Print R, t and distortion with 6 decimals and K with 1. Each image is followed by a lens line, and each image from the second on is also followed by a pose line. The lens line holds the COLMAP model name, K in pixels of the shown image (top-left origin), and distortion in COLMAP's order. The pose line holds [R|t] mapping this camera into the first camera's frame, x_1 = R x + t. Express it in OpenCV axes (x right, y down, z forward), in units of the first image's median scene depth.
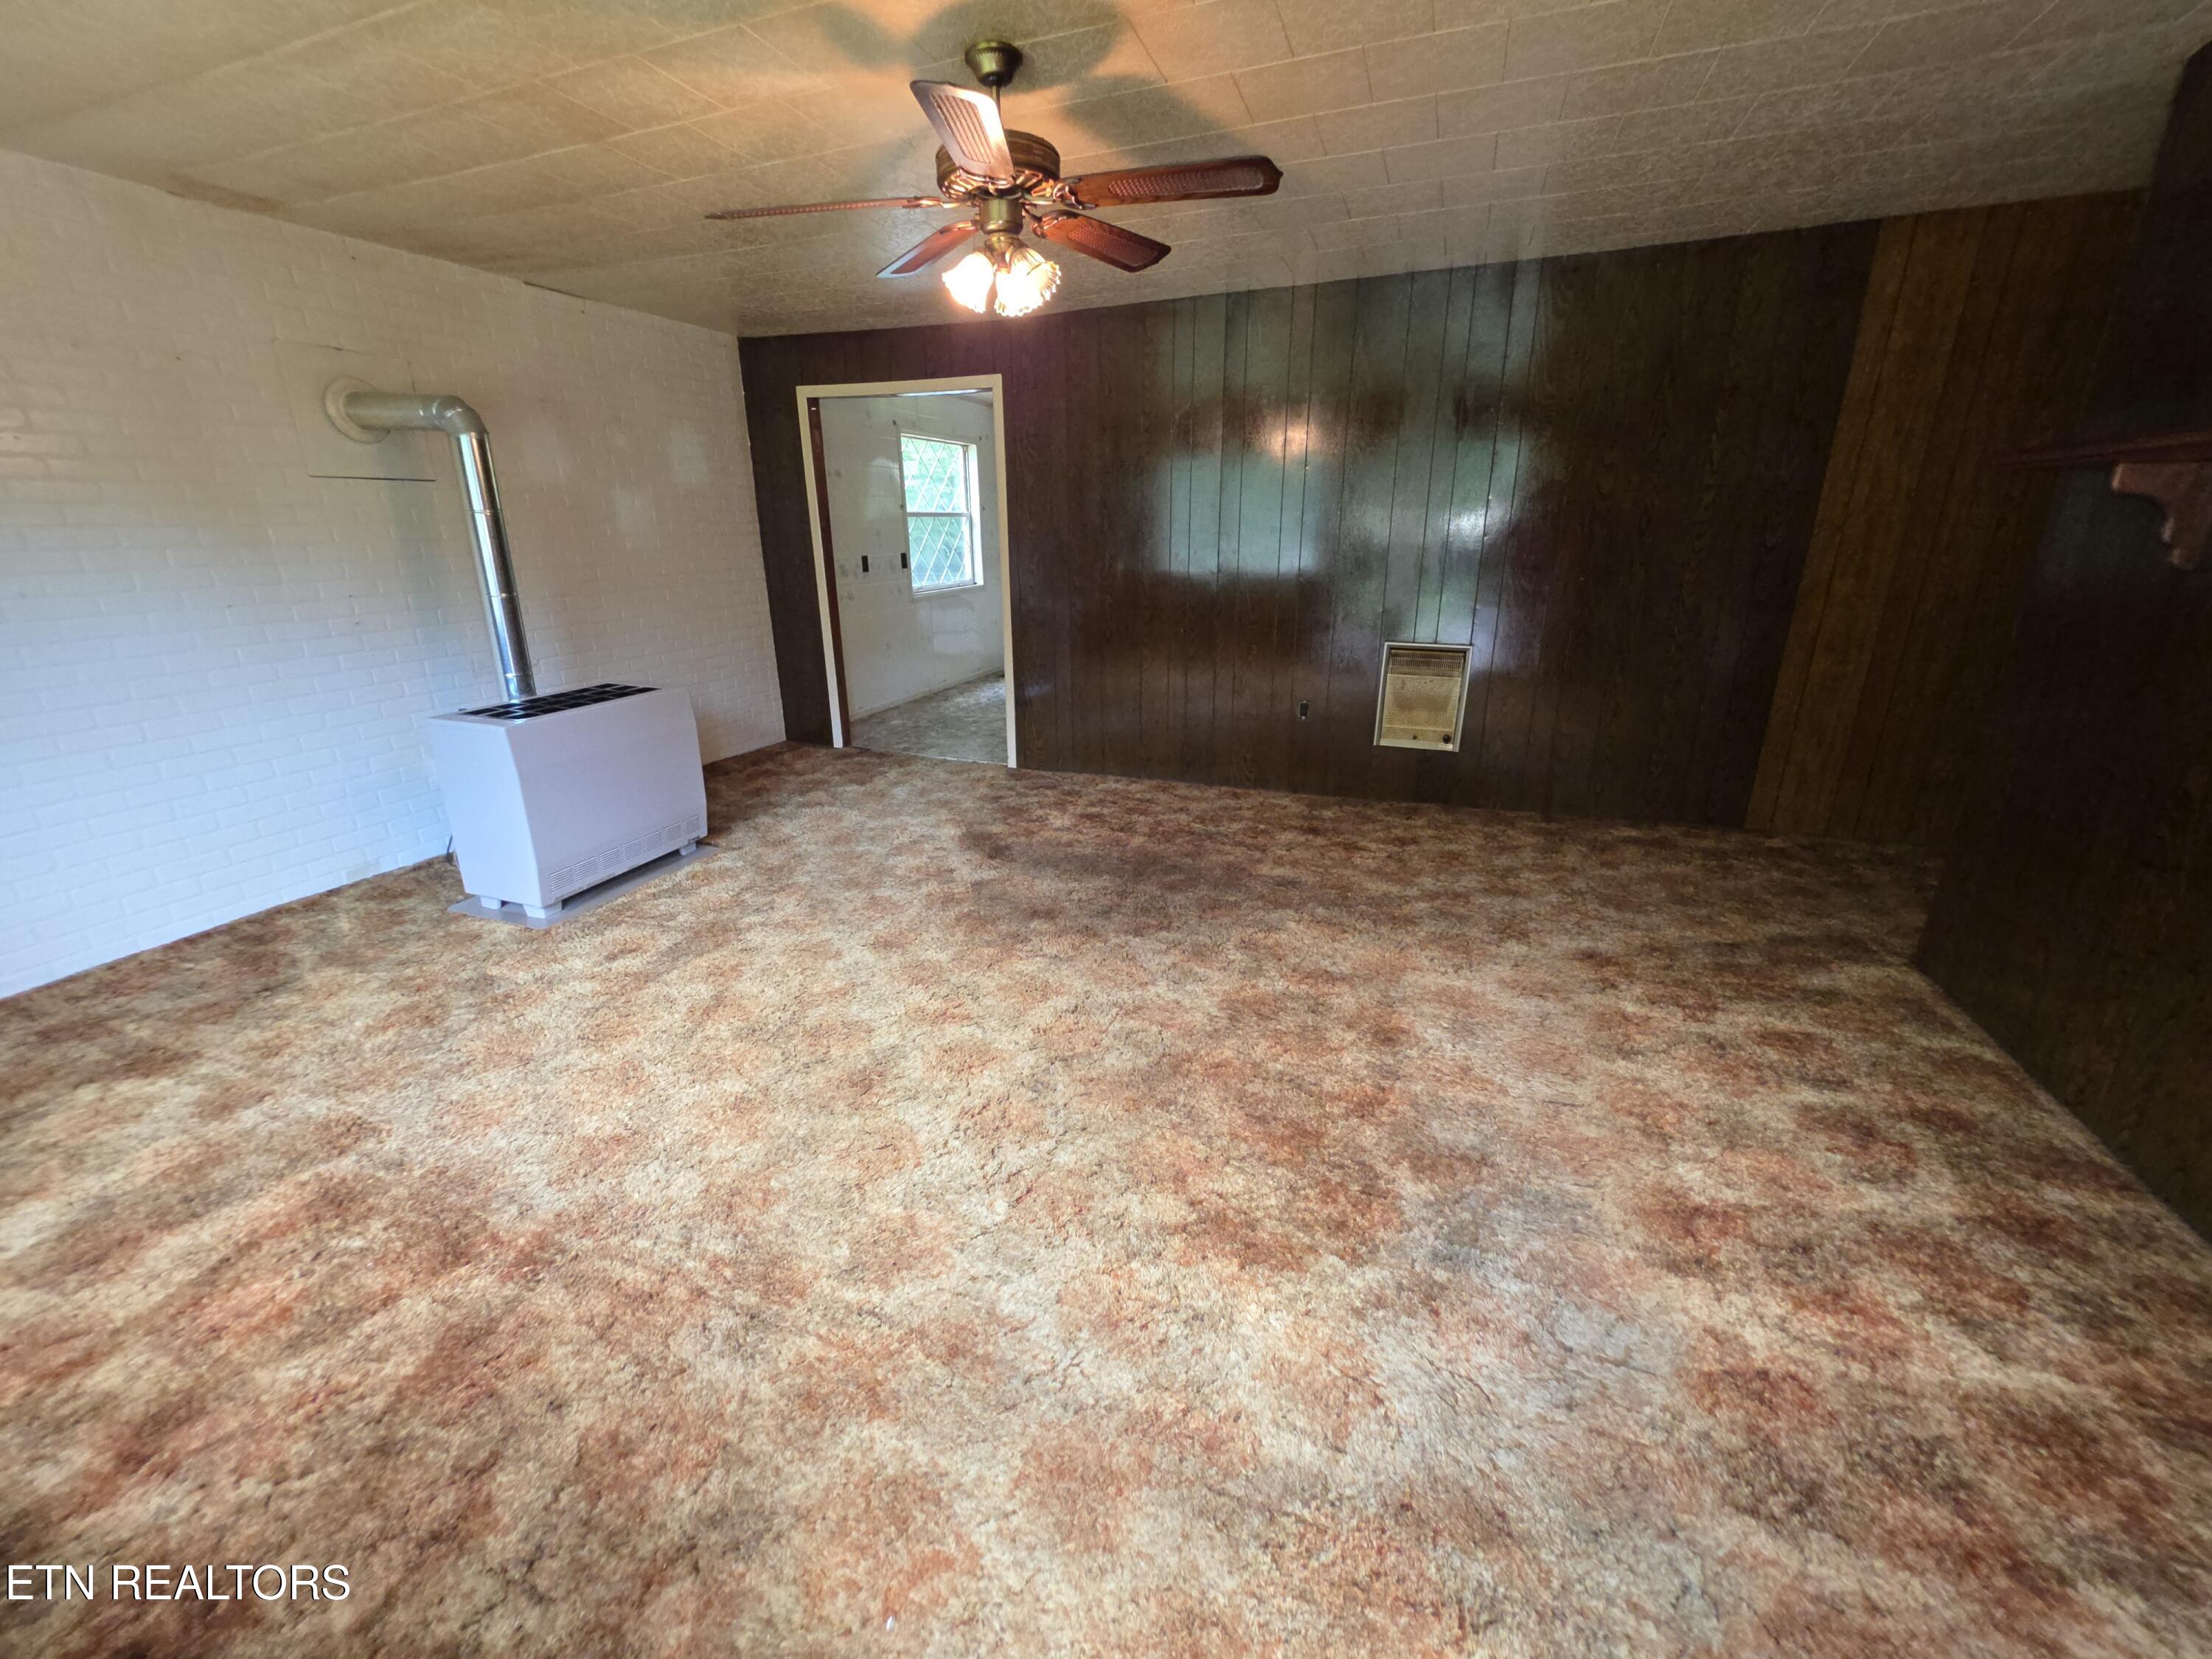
lens RADIAL K [[888.3, 0, 1100.6], [0, 888.3, 817.4], [0, 0, 1]] dist [-0.000234, -0.000207]
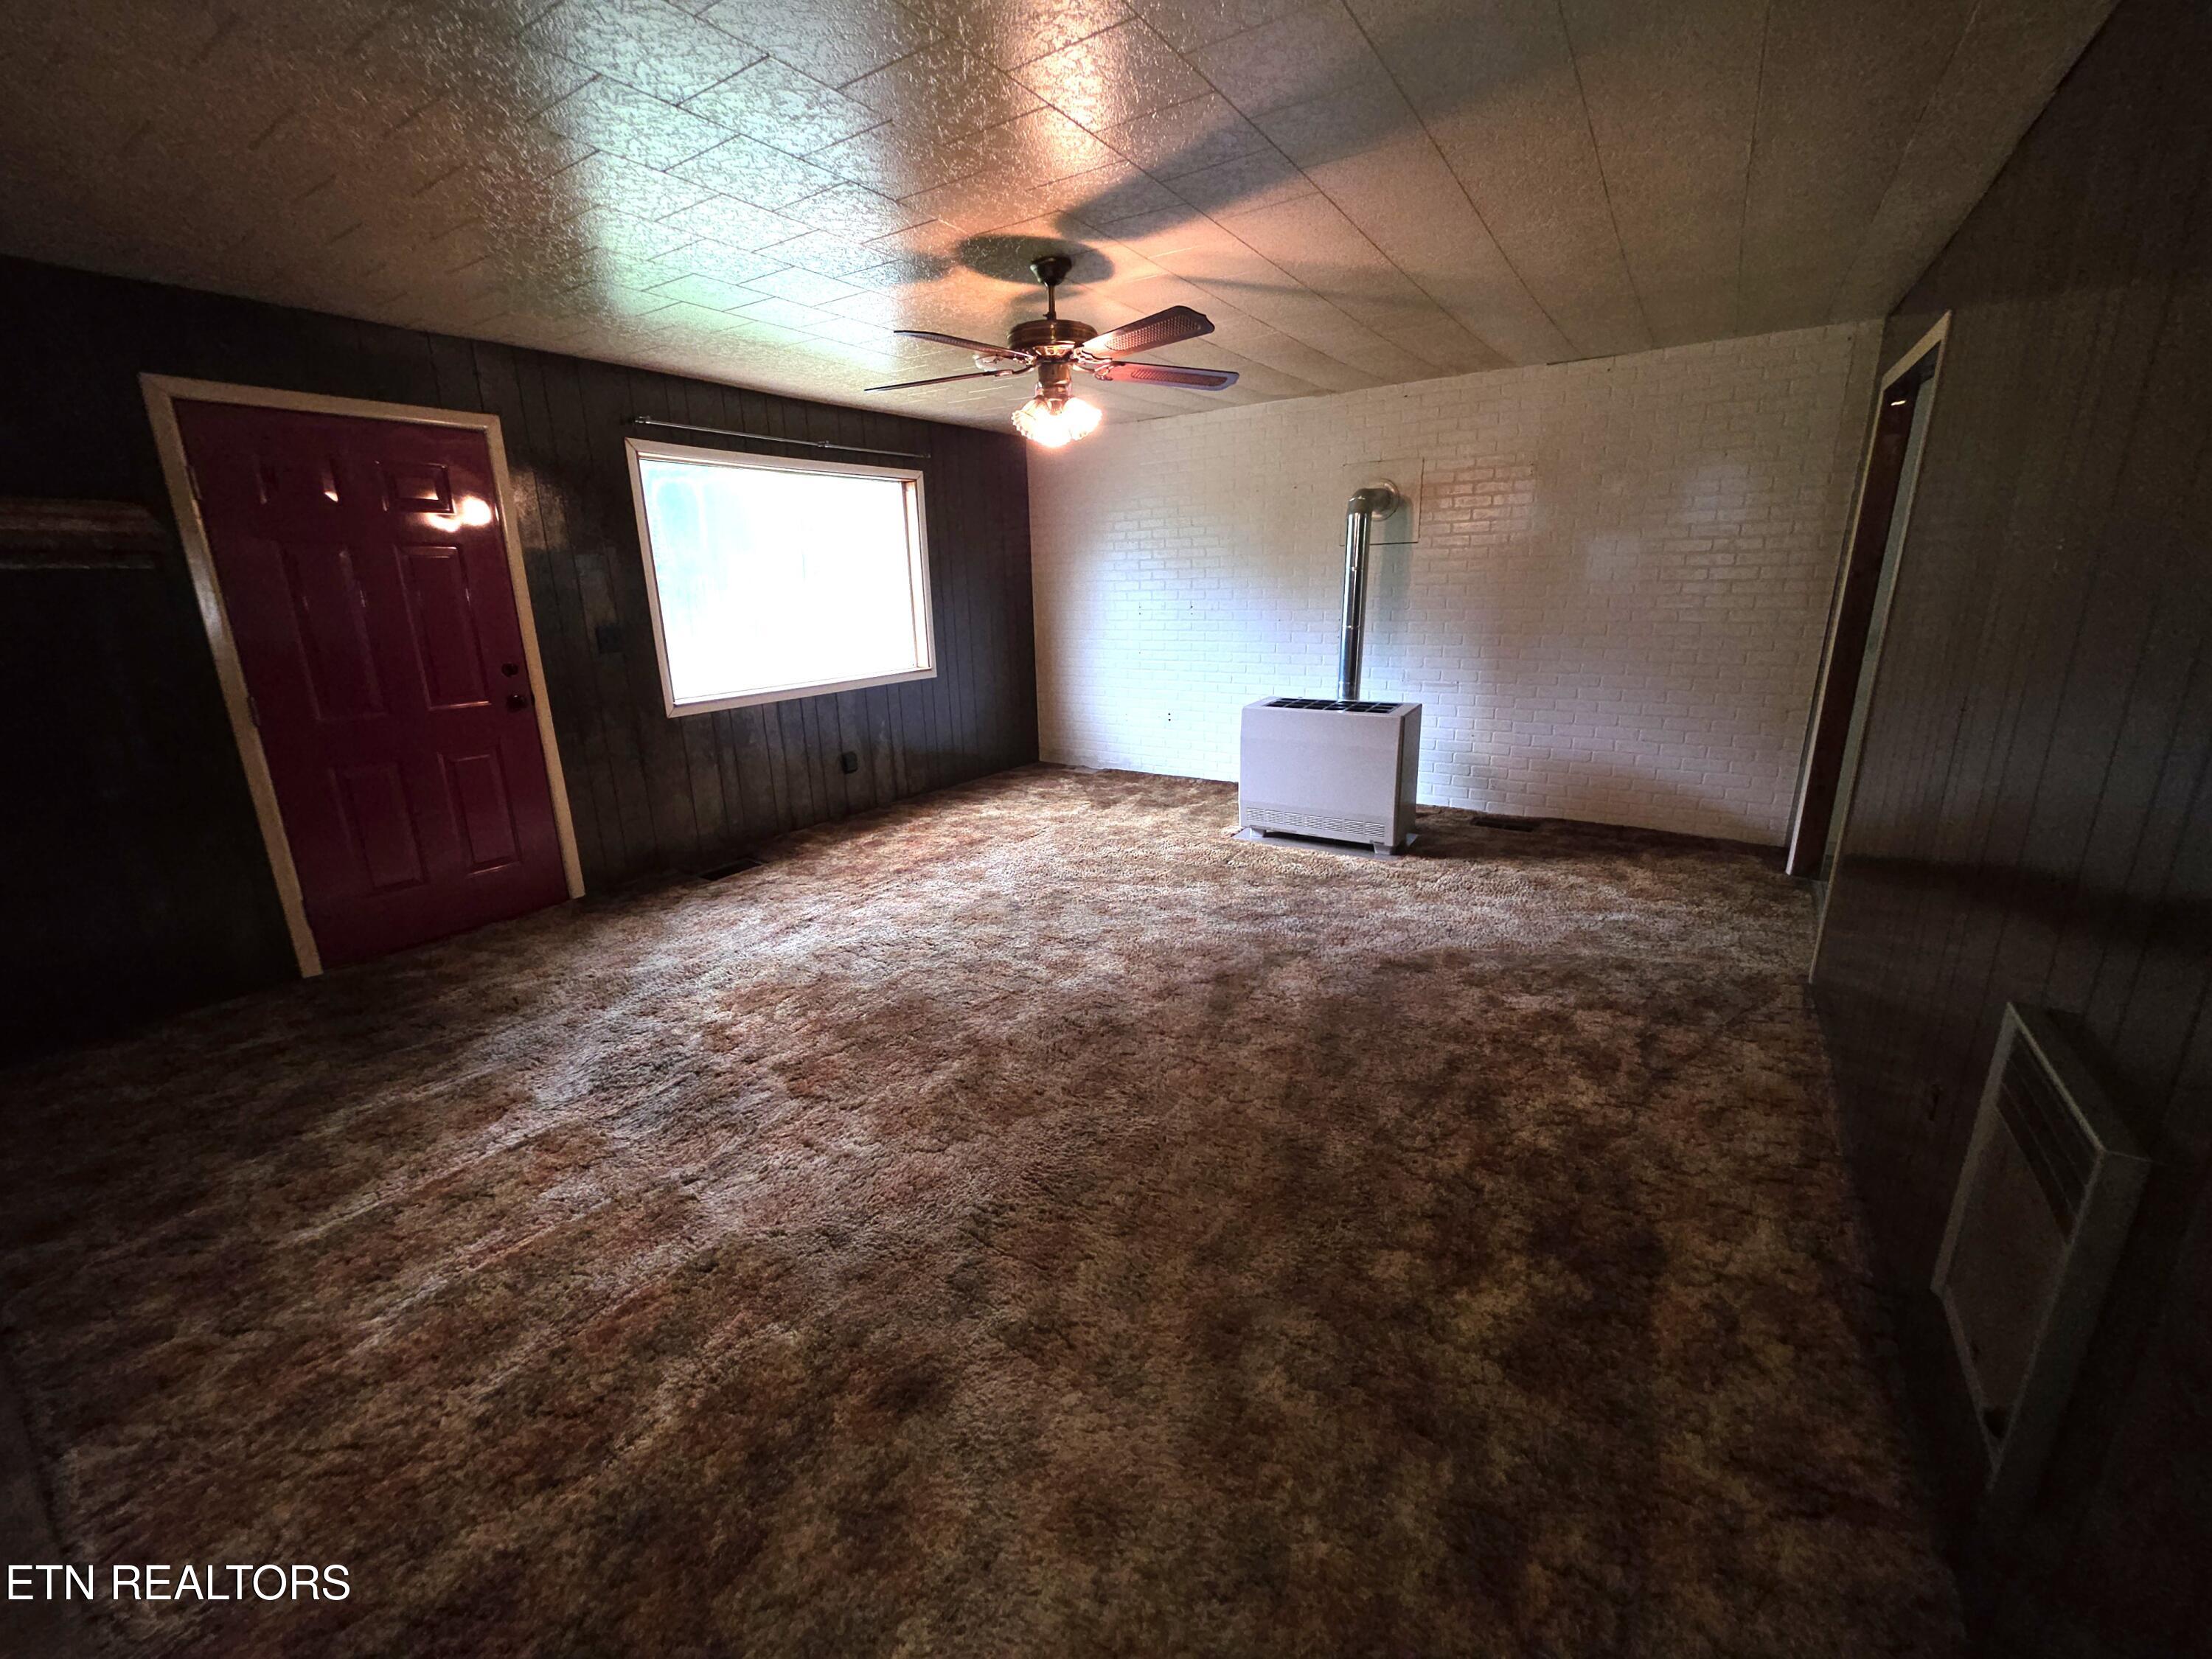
lens RADIAL K [[888.3, 0, 1101.9], [0, 888.3, 825.7], [0, 0, 1]] dist [-0.000234, -0.000207]
pose [[-0.223644, 0.284665, -0.932174, 0.827361], [-0.277464, 0.898233, 0.340868, -0.342053], [0.934343, 0.334878, -0.121900, 0.915767]]
